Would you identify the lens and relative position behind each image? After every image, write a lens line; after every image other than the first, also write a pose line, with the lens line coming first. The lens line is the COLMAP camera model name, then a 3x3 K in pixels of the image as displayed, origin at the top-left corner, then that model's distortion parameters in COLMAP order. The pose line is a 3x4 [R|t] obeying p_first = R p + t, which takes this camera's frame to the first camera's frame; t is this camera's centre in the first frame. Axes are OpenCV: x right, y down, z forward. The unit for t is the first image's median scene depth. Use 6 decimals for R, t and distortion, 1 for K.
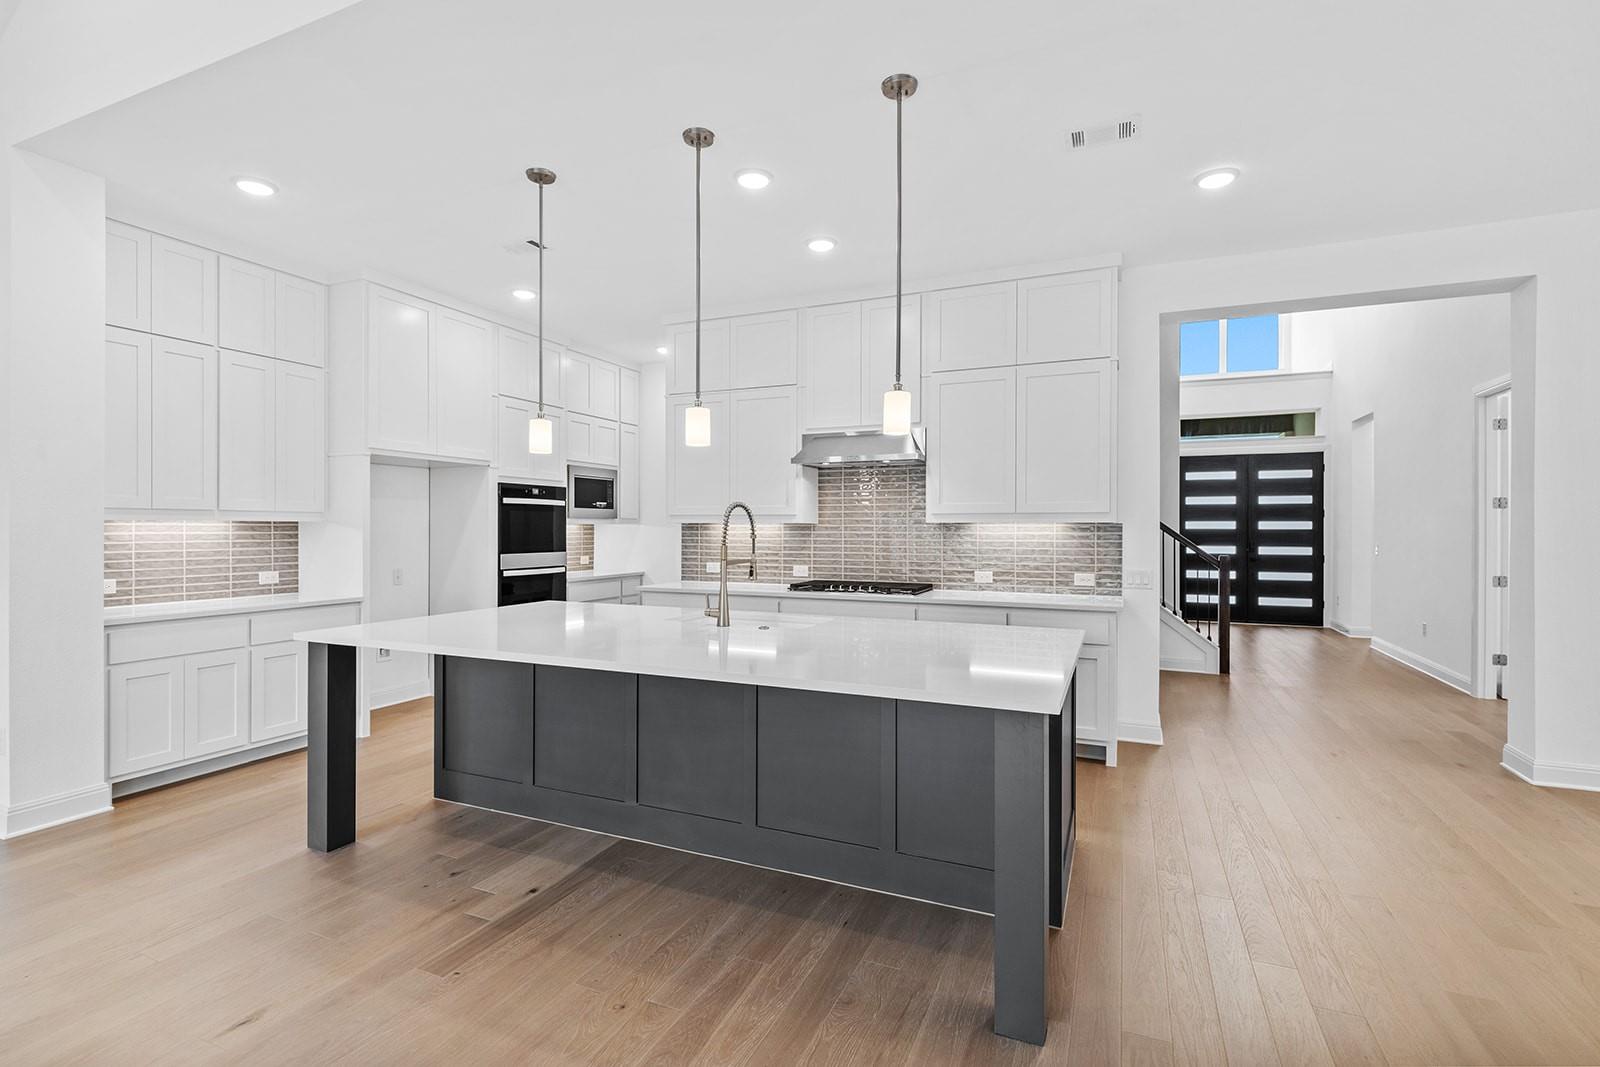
lens RADIAL K [[785.6, 0, 795.3], [0, 785.6, 530.8], [0, 0, 1]] dist [0.019564, 0.000059]
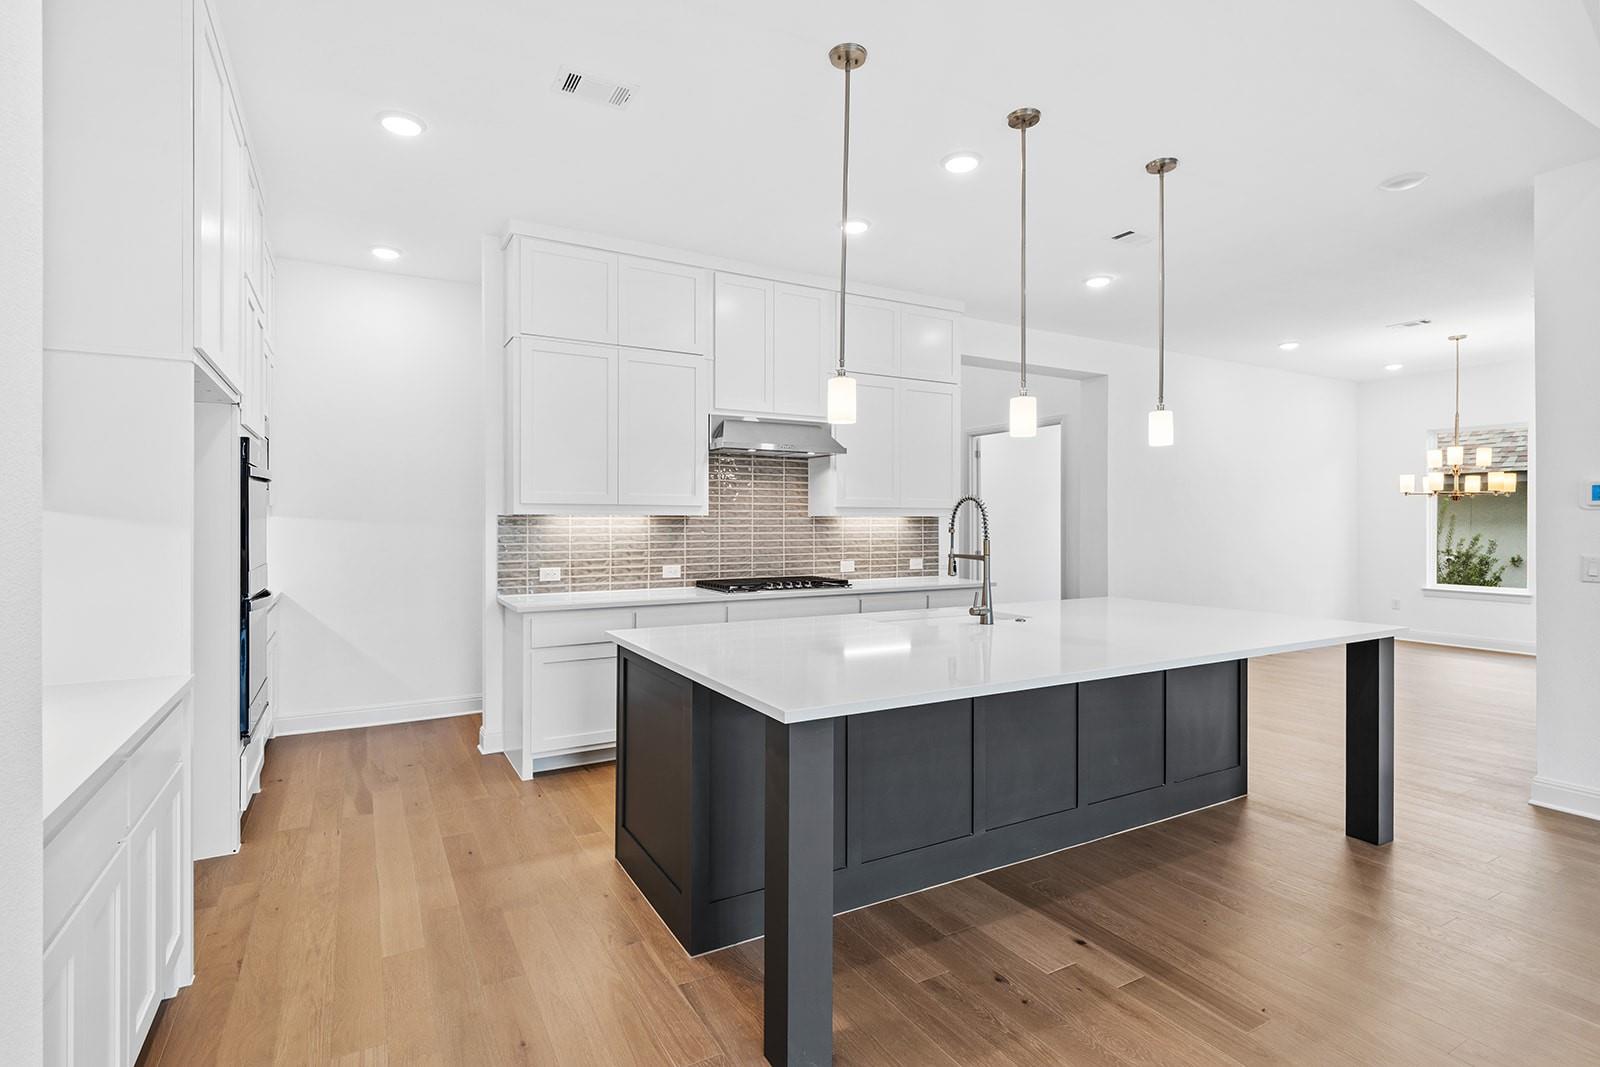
lens RADIAL K [[785.6, 0, 842.6], [0, 785.6, 525.9], [0, 0, 1]] dist [0.019564, 0.000059]
pose [[0.561926, -0.005932, 0.827166, -0.661034], [0.002984, 0.999982, 0.005144, -0.002441], [-0.827182, -0.000422, 0.561934, 0.405461]]
